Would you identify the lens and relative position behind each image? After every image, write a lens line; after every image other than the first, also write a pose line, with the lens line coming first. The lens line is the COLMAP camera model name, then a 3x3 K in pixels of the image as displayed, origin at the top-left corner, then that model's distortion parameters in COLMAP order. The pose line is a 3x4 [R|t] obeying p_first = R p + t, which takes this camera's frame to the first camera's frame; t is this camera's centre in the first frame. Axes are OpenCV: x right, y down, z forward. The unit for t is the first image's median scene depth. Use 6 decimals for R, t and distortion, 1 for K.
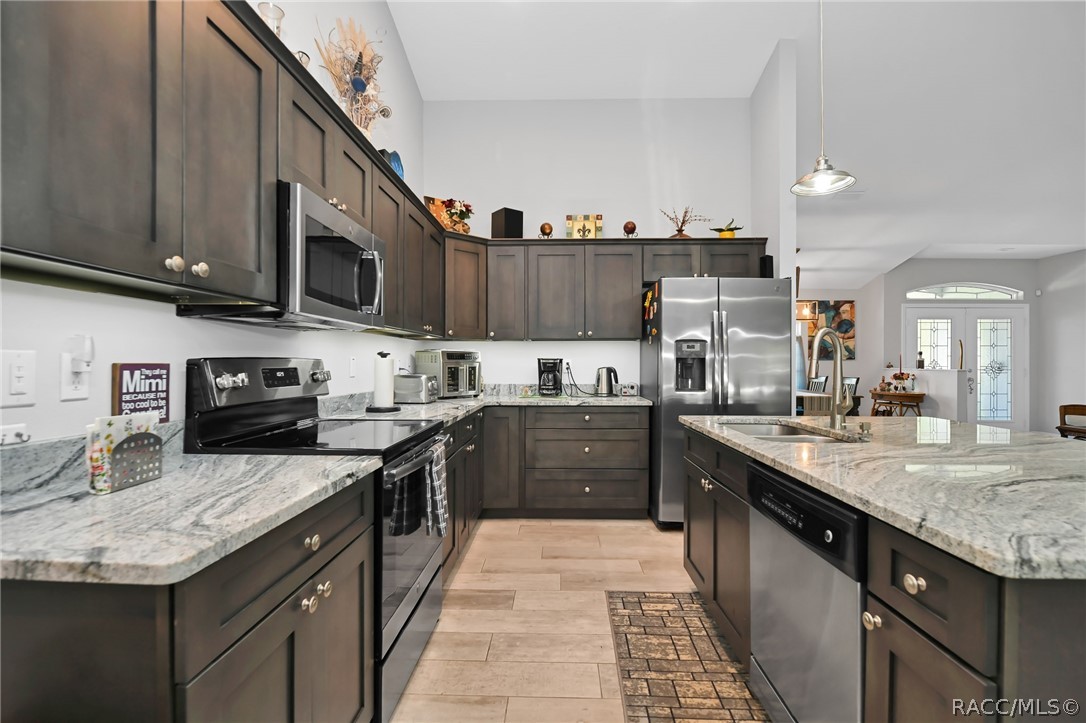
lens RADIAL K [[494.7, 0, 536.6], [0, 494.7, 361.0], [0, 0, 1]] dist [0.015268, -0.004029]
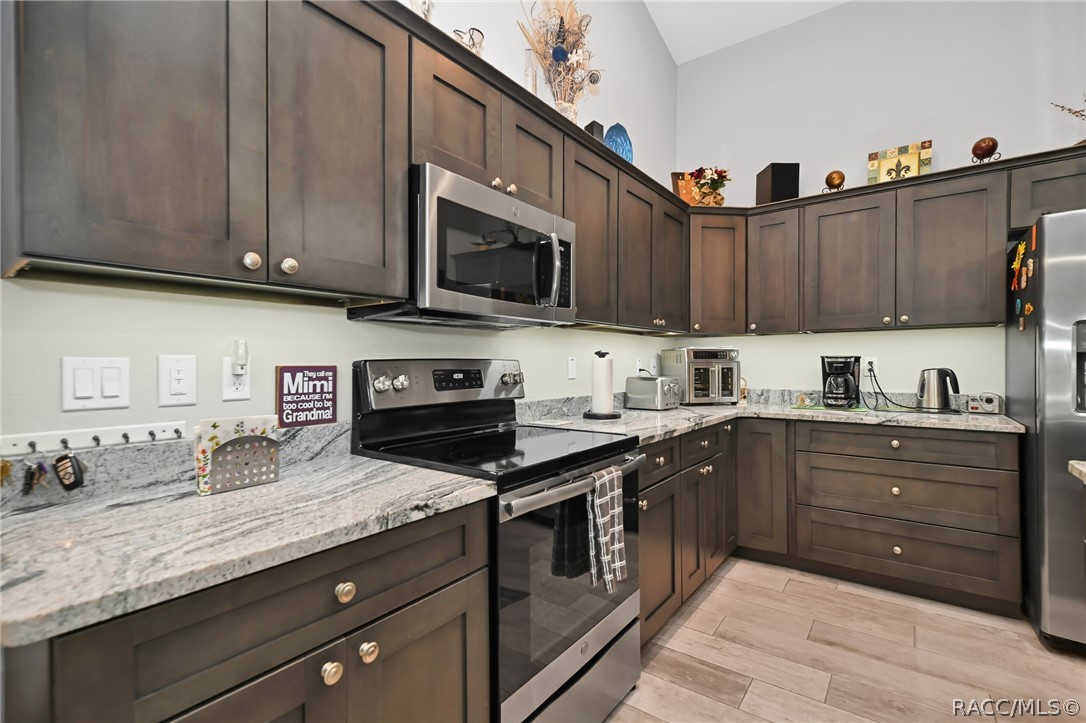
lens RADIAL K [[494.7, 0, 550.9], [0, 494.7, 361.4], [0, 0, 1]] dist [0.015268, -0.004029]
pose [[0.830554, -0.008076, -0.556880, 0.115540], [0.008233, 0.999964, -0.002223, 0.001054], [0.556878, -0.002739, 0.830590, 0.224959]]
